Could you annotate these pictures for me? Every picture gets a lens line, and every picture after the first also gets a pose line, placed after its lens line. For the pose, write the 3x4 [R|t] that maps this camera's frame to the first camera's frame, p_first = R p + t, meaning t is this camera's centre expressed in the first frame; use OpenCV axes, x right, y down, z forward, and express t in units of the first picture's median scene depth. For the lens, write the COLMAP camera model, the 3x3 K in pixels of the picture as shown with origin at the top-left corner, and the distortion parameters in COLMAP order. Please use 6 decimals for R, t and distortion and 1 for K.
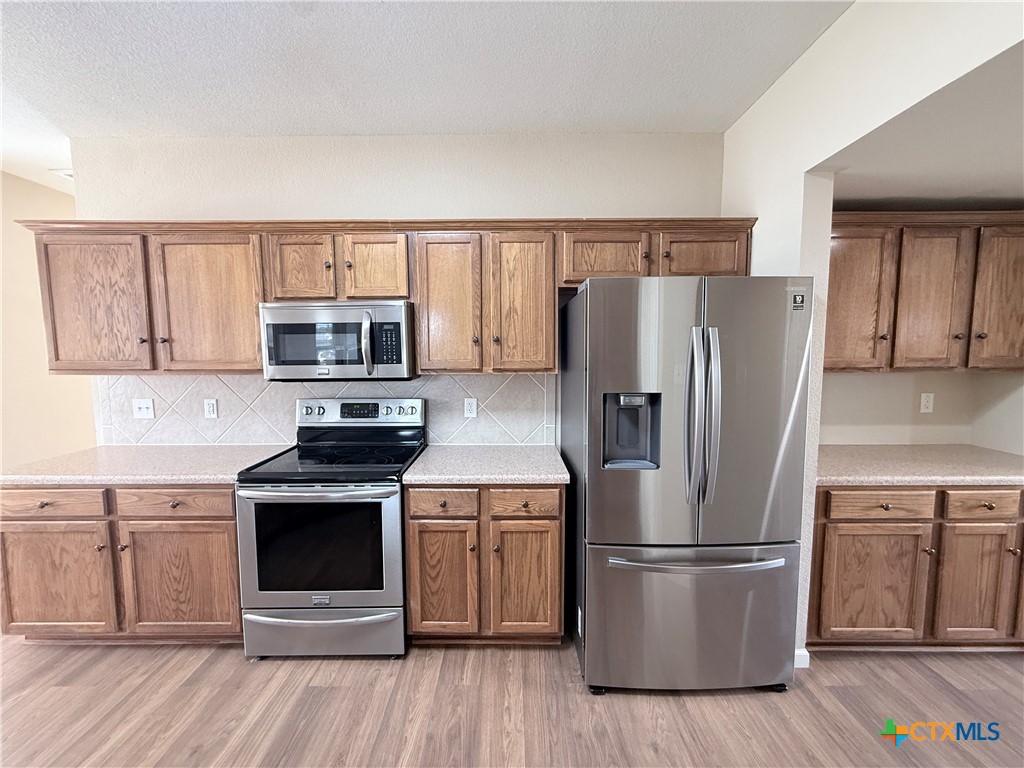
lens RADIAL K [[409.8, 0, 507.8], [0, 409.8, 384.2], [0, 0, 1]] dist [0.000959, 0.000063]
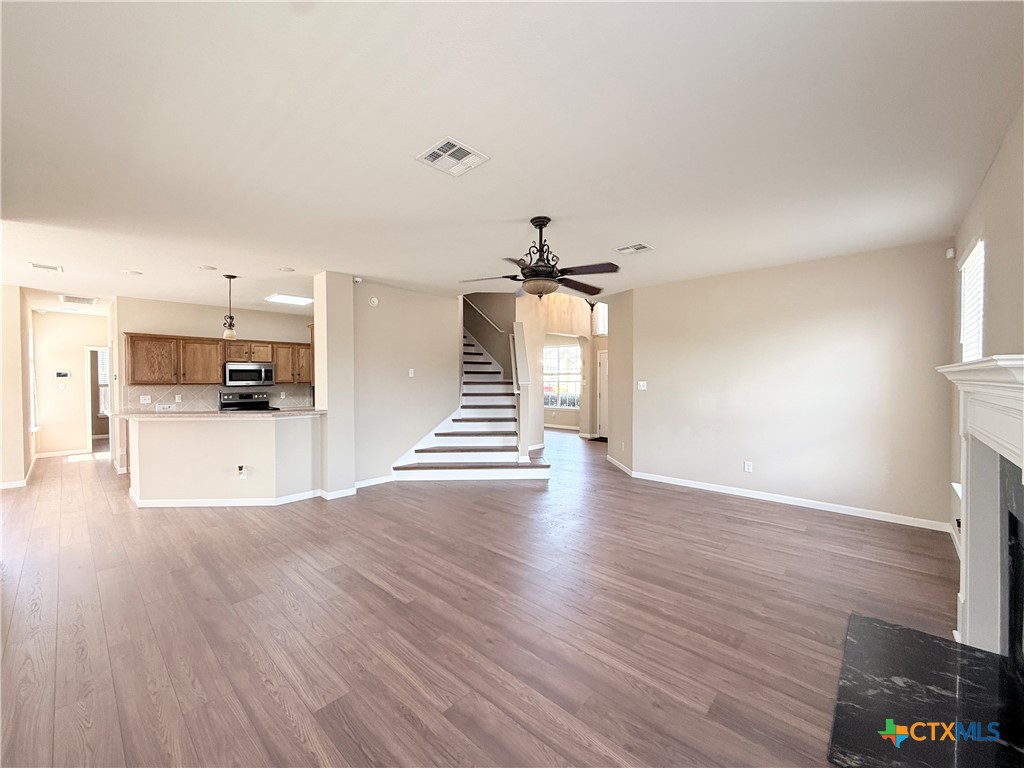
lens RADIAL K [[409.8, 0, 507.8], [0, 409.8, 384.2], [0, 0, 1]] dist [0.000959, 0.000063]
pose [[0.674935, -0.011141, 0.737793, -1.494593], [0.060152, 0.997389, -0.039967, 0.243130], [-0.735421, 0.071354, 0.673843, -2.892000]]
